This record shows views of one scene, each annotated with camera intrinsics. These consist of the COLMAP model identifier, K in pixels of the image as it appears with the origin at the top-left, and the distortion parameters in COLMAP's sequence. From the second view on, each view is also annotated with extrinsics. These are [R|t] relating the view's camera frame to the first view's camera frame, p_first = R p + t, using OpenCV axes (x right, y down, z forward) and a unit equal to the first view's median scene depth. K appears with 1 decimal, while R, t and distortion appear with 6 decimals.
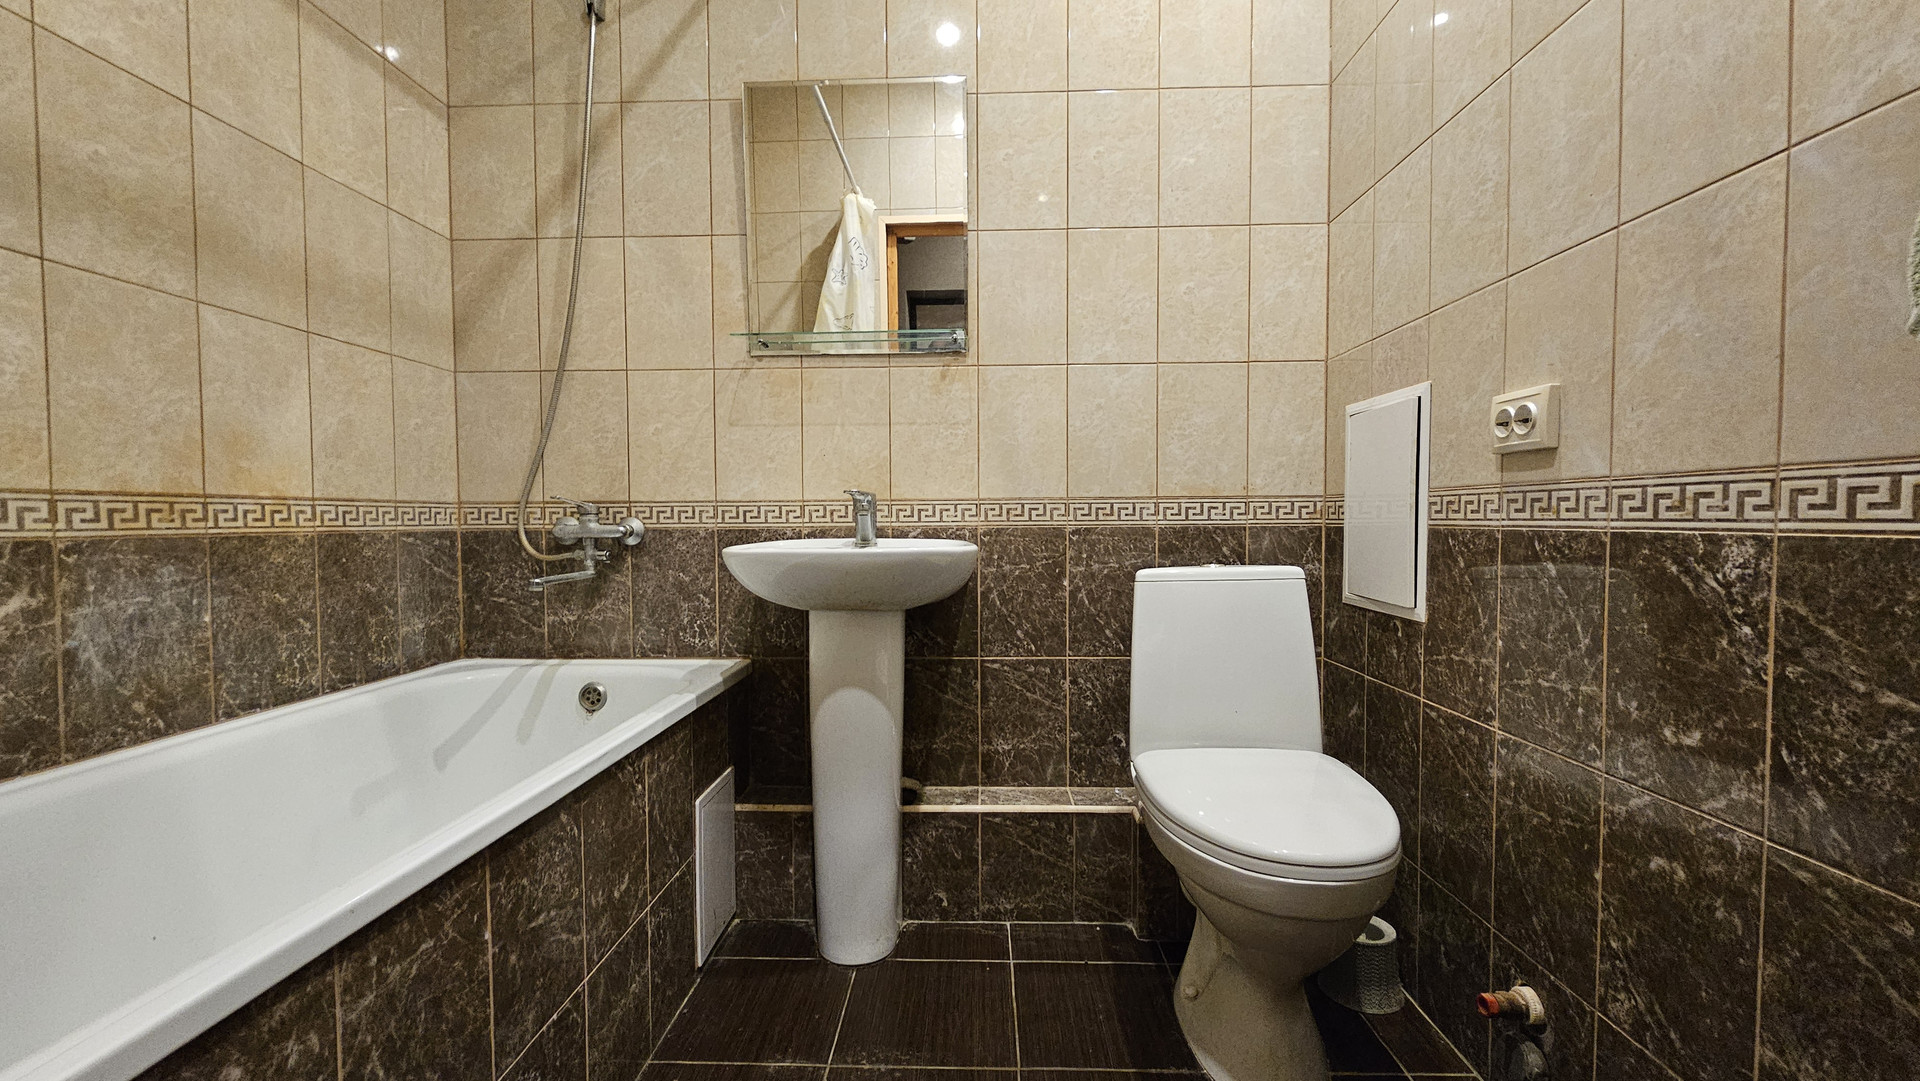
lens RADIAL K [[789.1, 0, 958.5], [0, 789.1, 543.2], [0, 0, 1]] dist [0.001703, -0.000680]
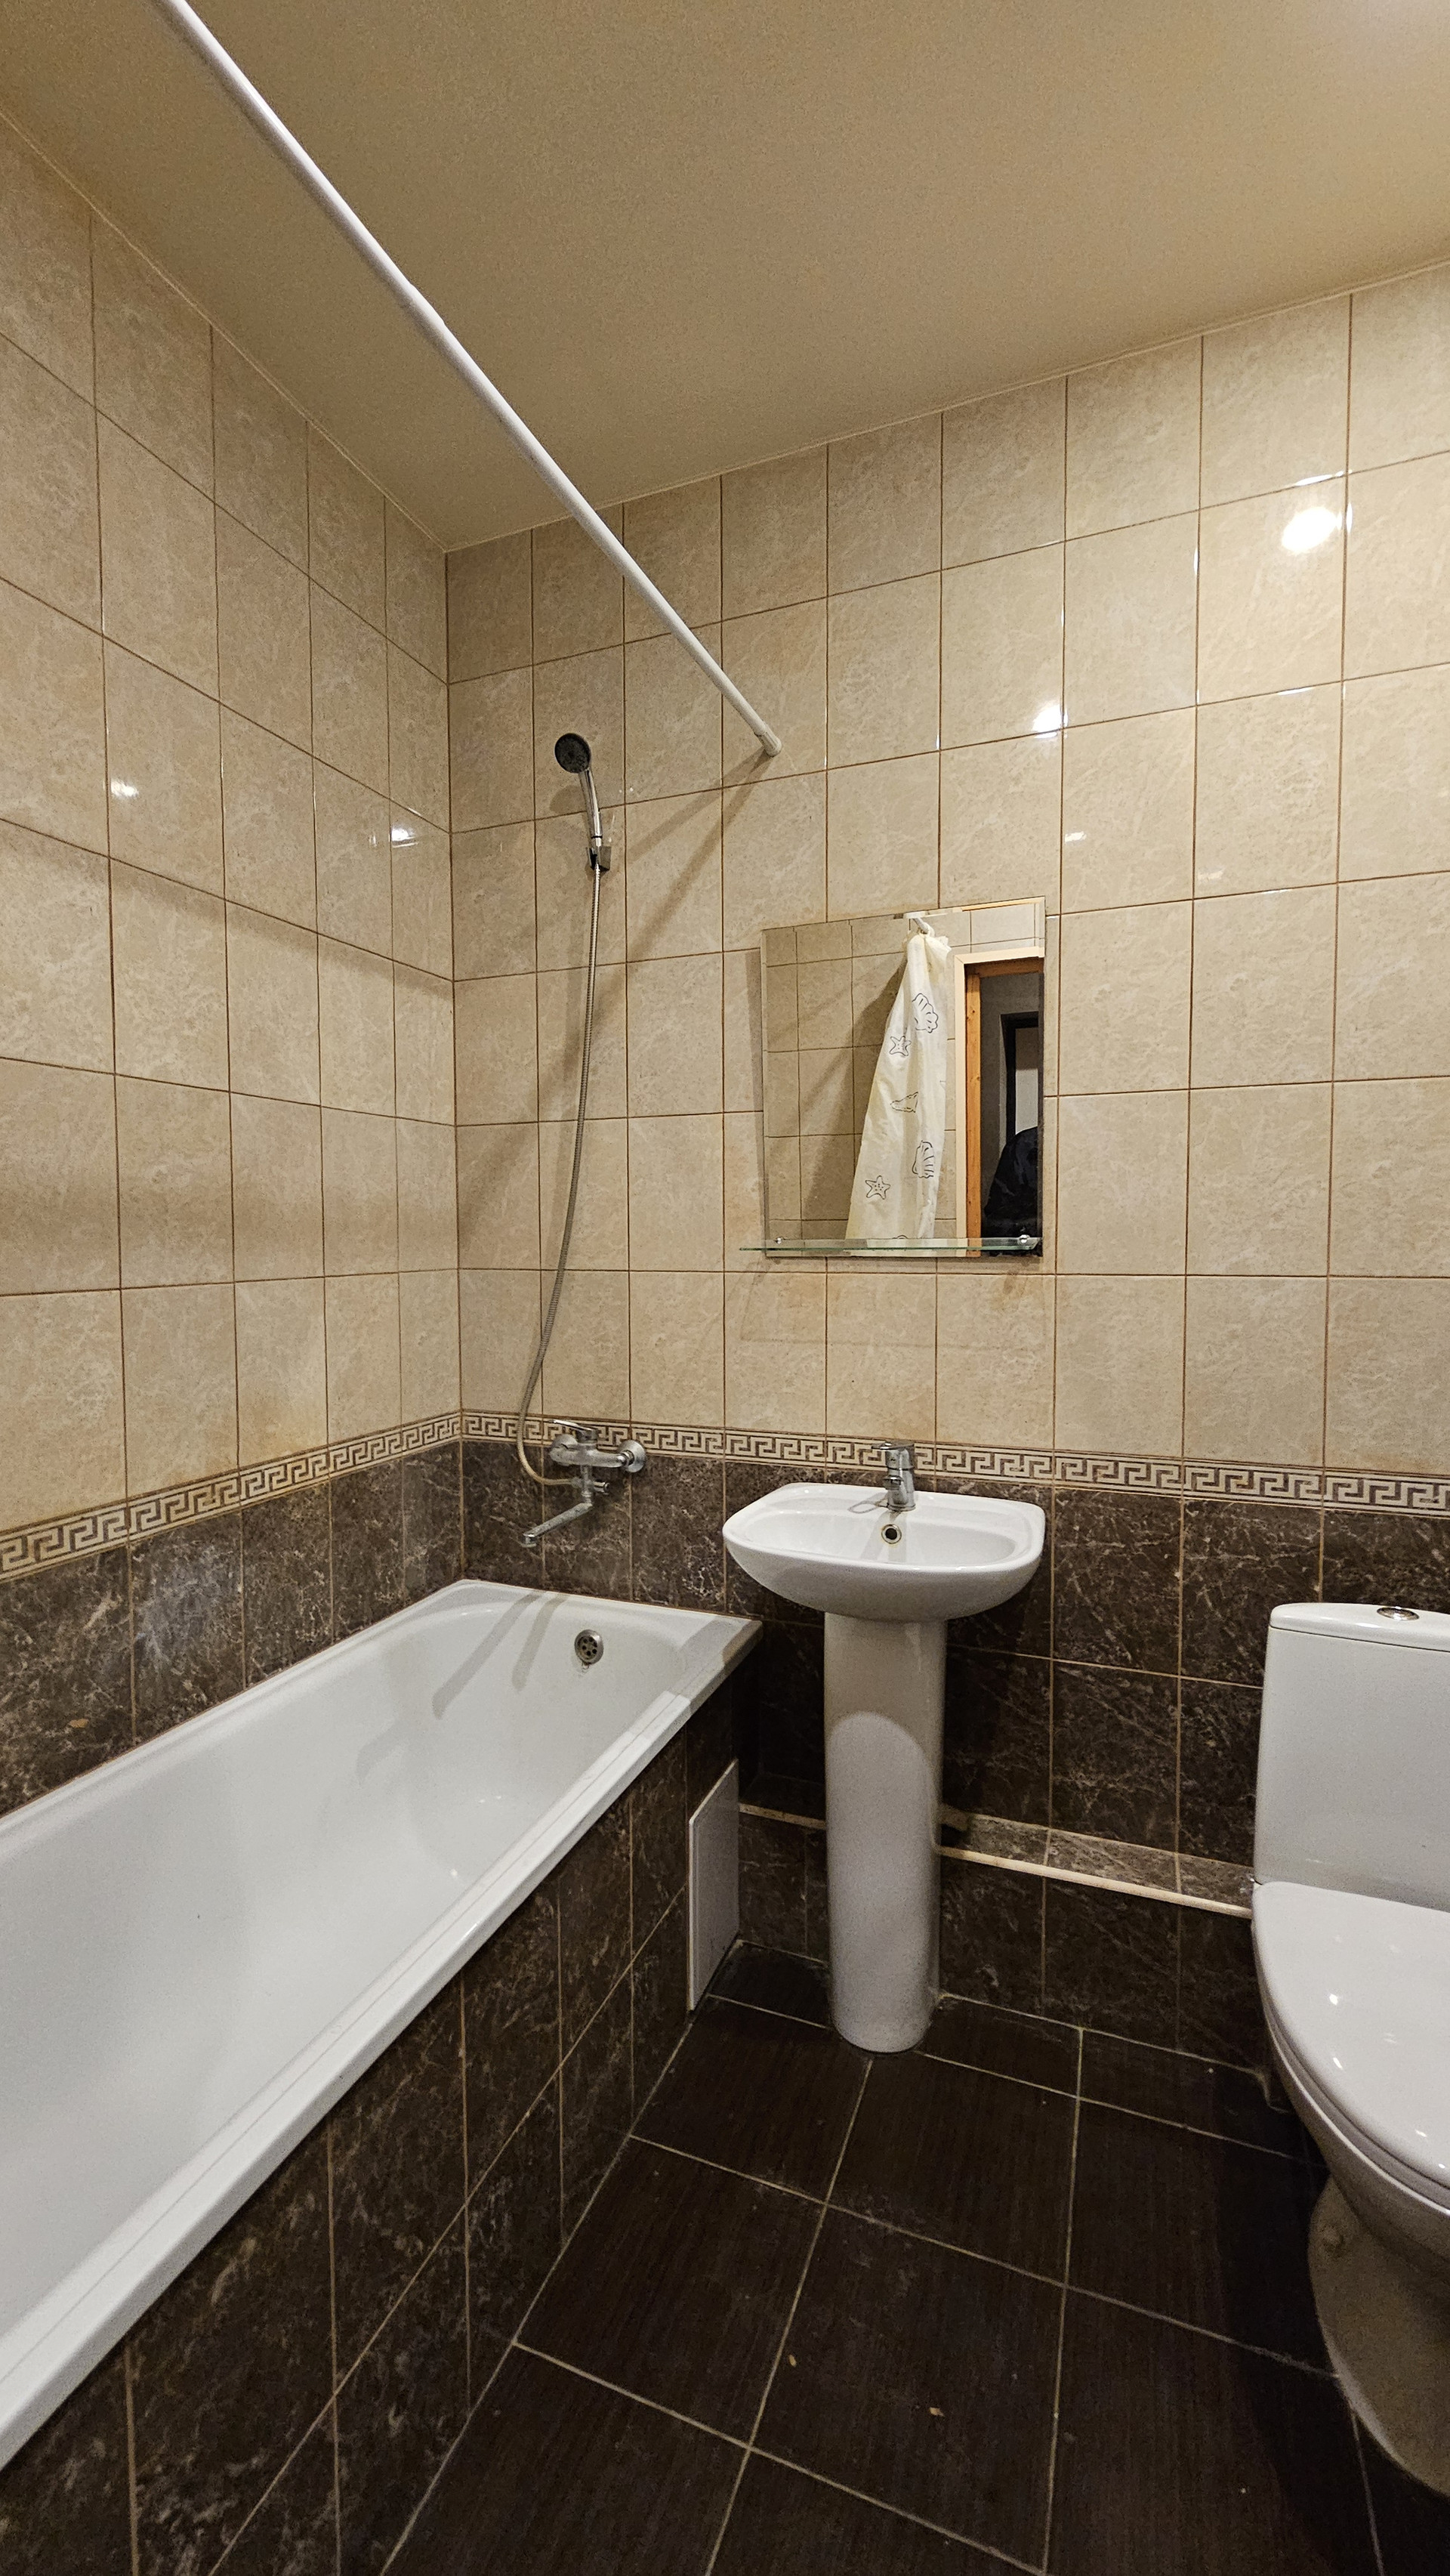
lens RADIAL K [[1058.6, 0, 717.0], [0, 1058.6, 1285.2], [0, 0, 1]] dist [0.001703, -0.000680]
pose [[0.941342, 0.017763, -0.336987, 0.062518], [-0.012346, 0.999758, 0.018211, -0.236336], [0.337229, -0.012982, 0.941333, -0.057373]]
